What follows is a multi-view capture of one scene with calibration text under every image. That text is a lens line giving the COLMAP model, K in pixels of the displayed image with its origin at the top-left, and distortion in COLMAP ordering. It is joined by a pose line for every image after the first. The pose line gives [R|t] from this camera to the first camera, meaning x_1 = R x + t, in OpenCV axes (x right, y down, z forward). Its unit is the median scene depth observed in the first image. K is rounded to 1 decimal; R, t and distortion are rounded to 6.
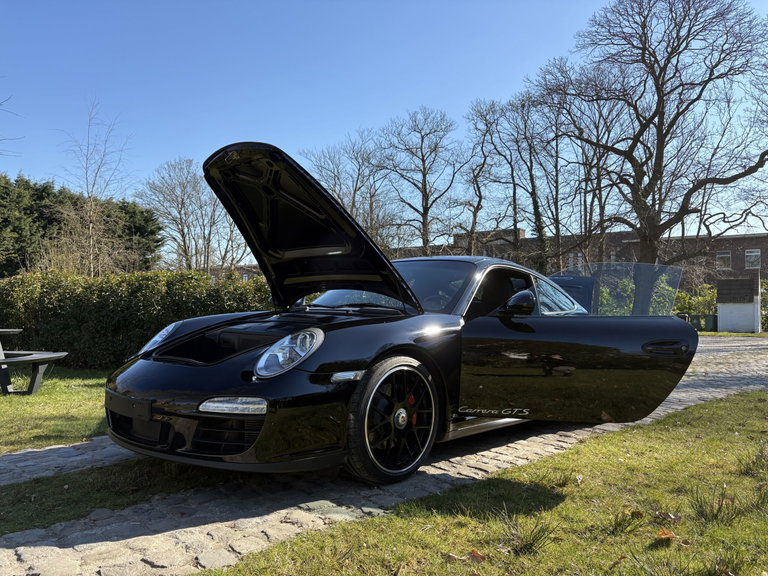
lens RADIAL K [[580.0, 0, 386.7], [0, 580.0, 289.9], [0, 0, 1]] dist [0.034164, -0.024832]
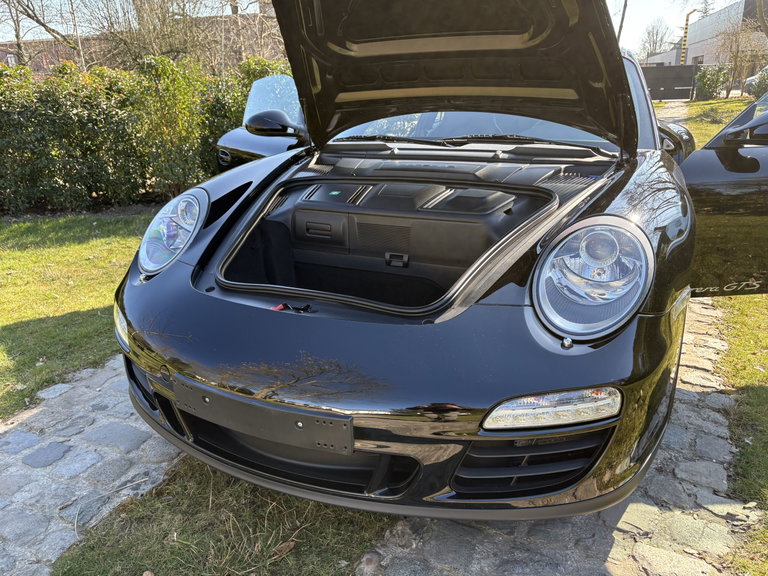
lens RADIAL K [[580.0, 0, 375.9], [0, 580.0, 291.6], [0, 0, 1]] dist [0.034164, -0.024832]
pose [[0.949637, -0.136694, 0.281964, -0.046169], [0.026063, 0.931172, 0.363647, -0.006351], [-0.312265, -0.337984, 0.887839, 0.056838]]
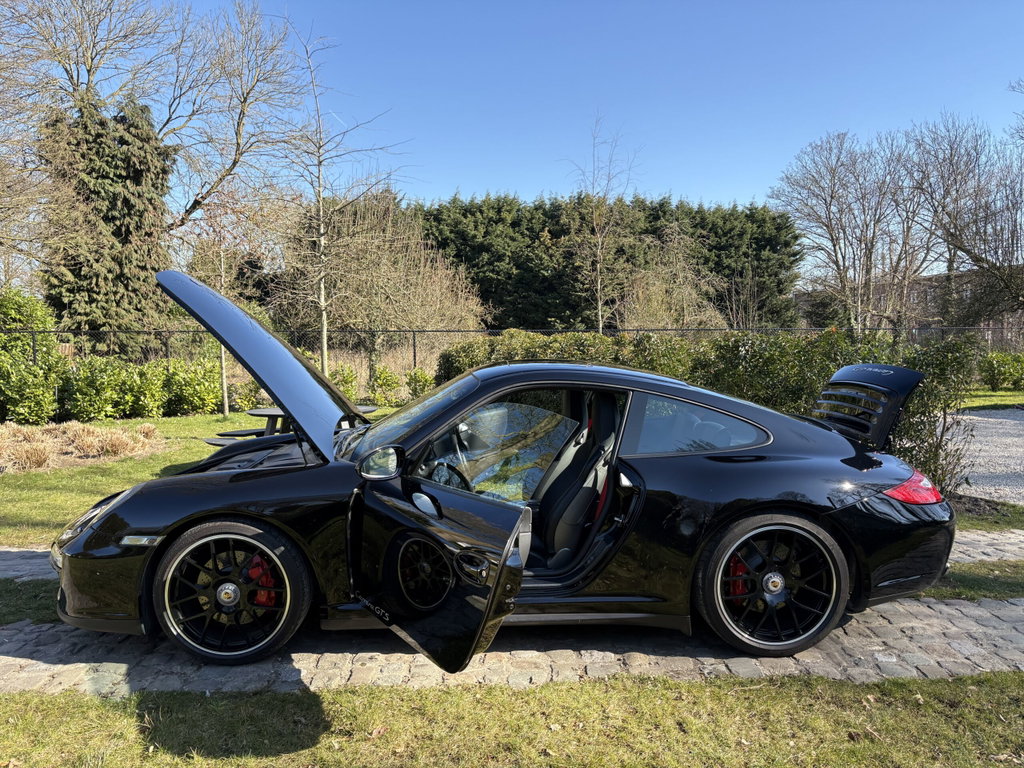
lens RADIAL K [[773.4, 0, 531.1], [0, 773.4, 396.1], [0, 0, 1]] dist [0.034164, -0.024832]
pose [[0.719728, 0.035785, -0.693333, 0.113048], [0.040158, 0.994853, 0.093034, -0.015551], [0.693094, -0.094802, 0.714586, 0.052875]]
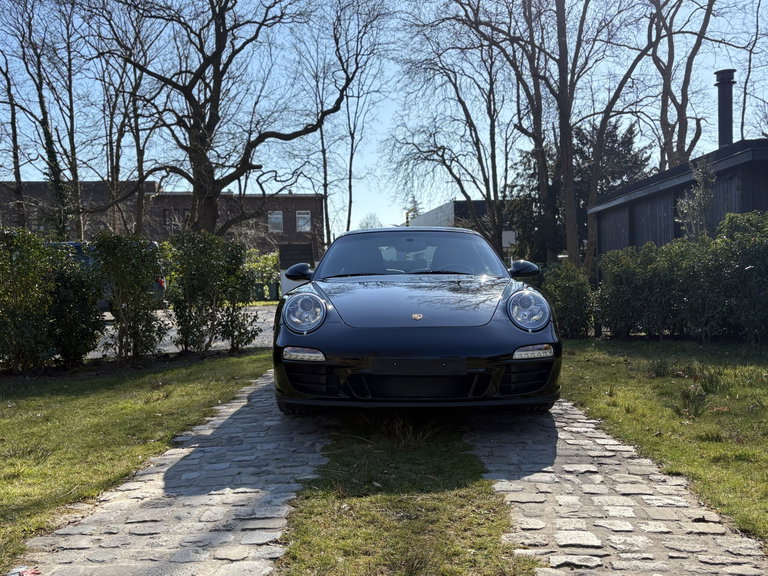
lens RADIAL K [[765.7, 0, 376.7], [0, 765.7, 294.0], [0, 0, 1]] dist [0.023419, 0.000000]
pose [[0.730331, -0.037150, 0.682082, -0.137354], [0.001897, 0.998626, 0.052360, -0.001117], [-0.683091, -0.036946, 0.729398, 0.007491]]
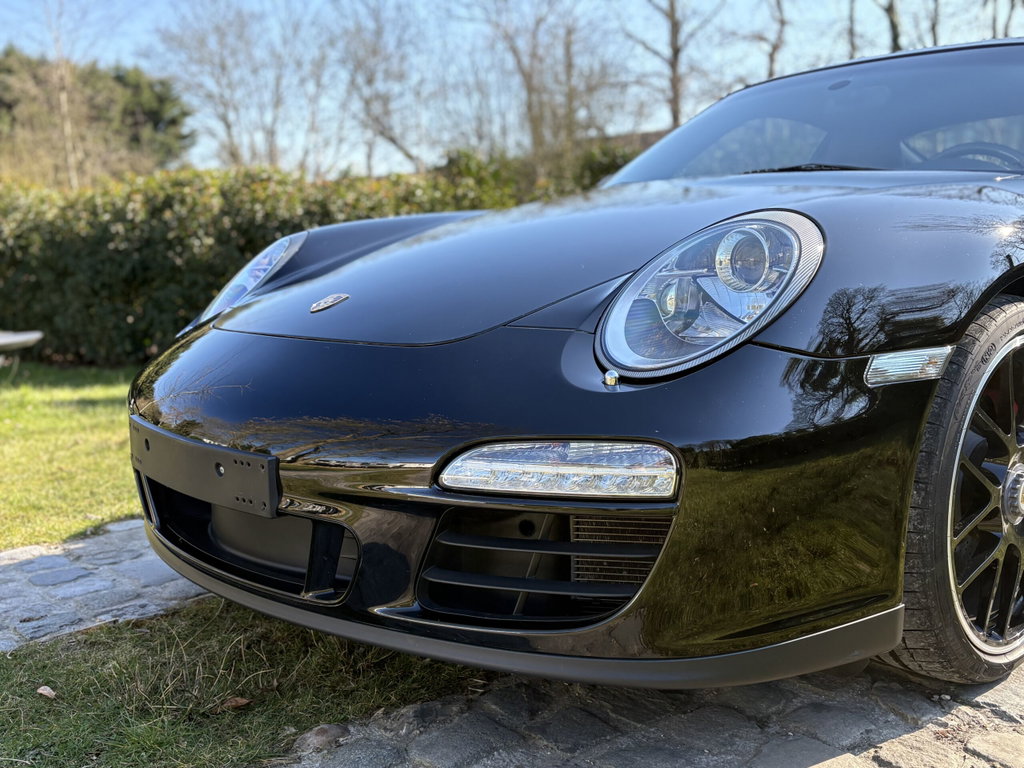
lens RADIAL K [[1021.0, 0, 503.1], [0, 1021.0, 386.6], [0, 0, 1]] dist [0.023419, 0.000000]
pose [[0.996195, -0.021158, -0.084548, -0.021676], [0.034603, 0.986368, 0.160873, 0.006430], [0.079992, -0.163186, 0.983347, 0.043900]]
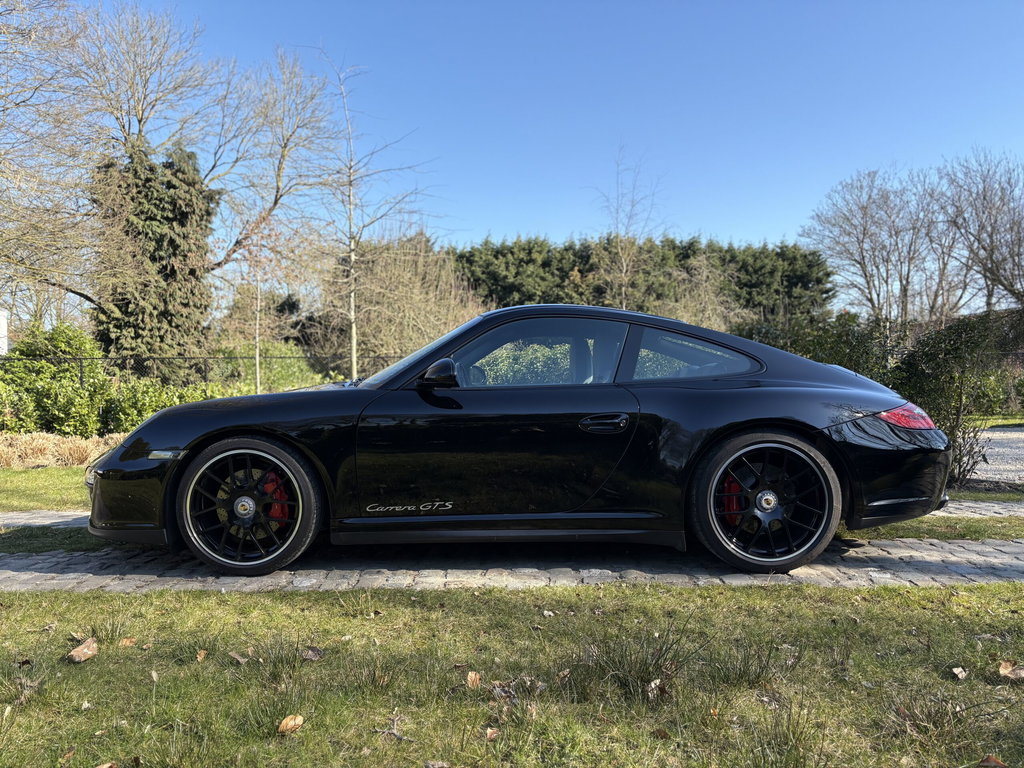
lens RADIAL K [[773.4, 0, 527.4], [0, 773.4, 399.5], [0, 0, 1]] dist [0.034164, -0.024832]
pose [[0.685329, -0.007412, -0.728196, 0.121401], [0.047414, 0.998281, 0.034462, 0.003476], [0.726689, -0.058144, 0.684502, 0.051026]]
